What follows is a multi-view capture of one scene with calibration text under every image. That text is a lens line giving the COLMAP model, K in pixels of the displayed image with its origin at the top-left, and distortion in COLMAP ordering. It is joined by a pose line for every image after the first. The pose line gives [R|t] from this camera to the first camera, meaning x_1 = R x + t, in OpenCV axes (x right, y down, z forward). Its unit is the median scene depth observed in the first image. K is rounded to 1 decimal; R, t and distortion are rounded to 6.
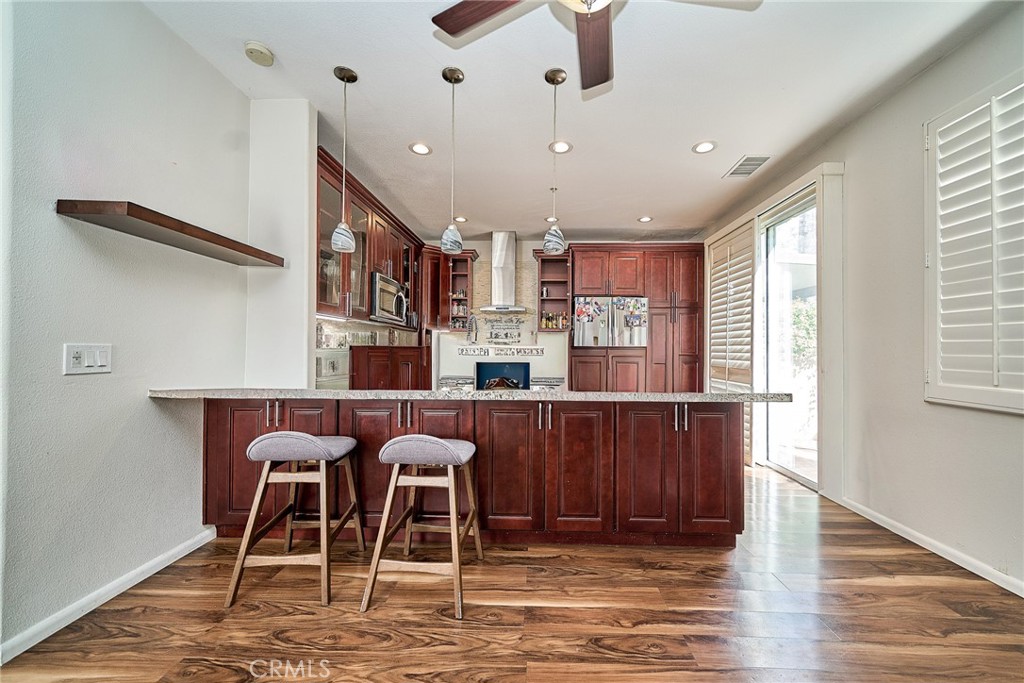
lens RADIAL K [[373.9, 0, 529.3], [0, 373.9, 346.7], [0, 0, 1]] dist [-0.000183, -0.000067]
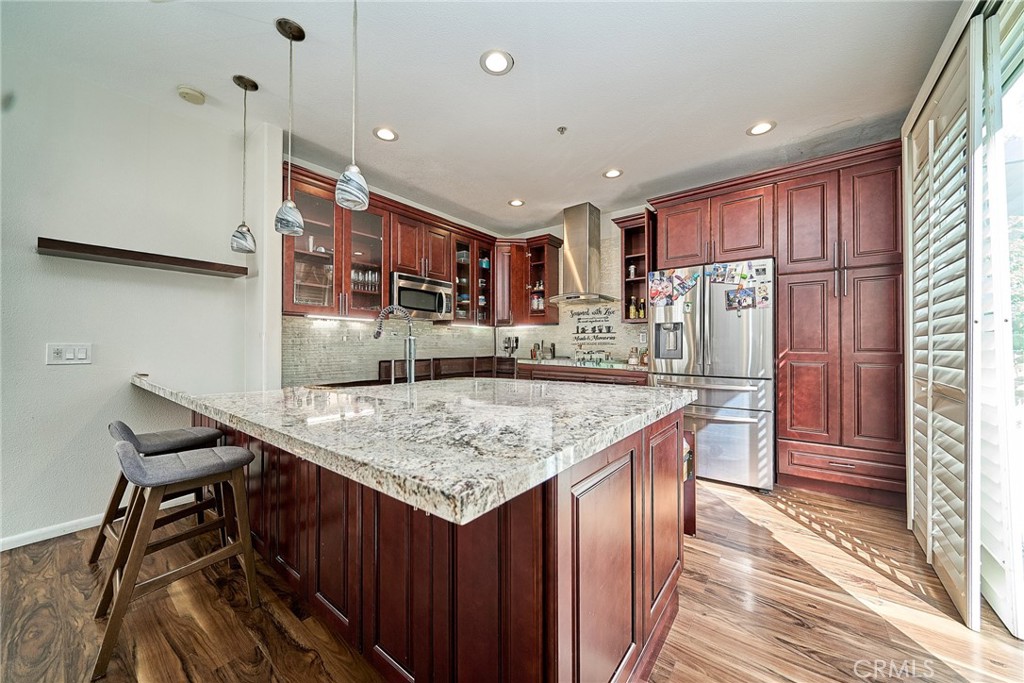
lens RADIAL K [[357.9, 0, 530.0], [0, 357.9, 344.8], [0, 0, 1]] dist [0.002039, -0.000975]
pose [[0.806519, -0.007811, -0.591157, 0.735527], [0.008466, 0.999963, -0.001663, 0.010267], [0.591148, -0.003664, 0.806555, 0.666660]]
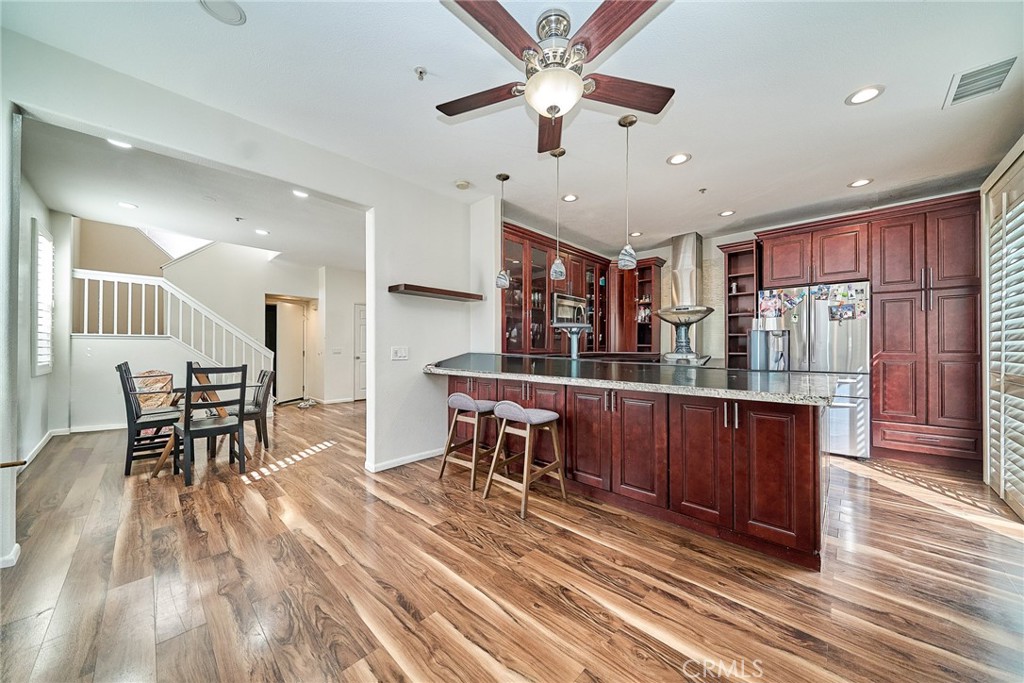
lens RADIAL K [[357.9, 0, 523.1], [0, 357.9, 347.3], [0, 0, 1]] dist [0.002039, -0.000975]
pose [[0.747238, -0.006478, -0.664525, 0.586869], [0.008218, 0.999966, -0.000507, 0.001908], [0.664506, -0.005082, 0.747266, -0.090598]]
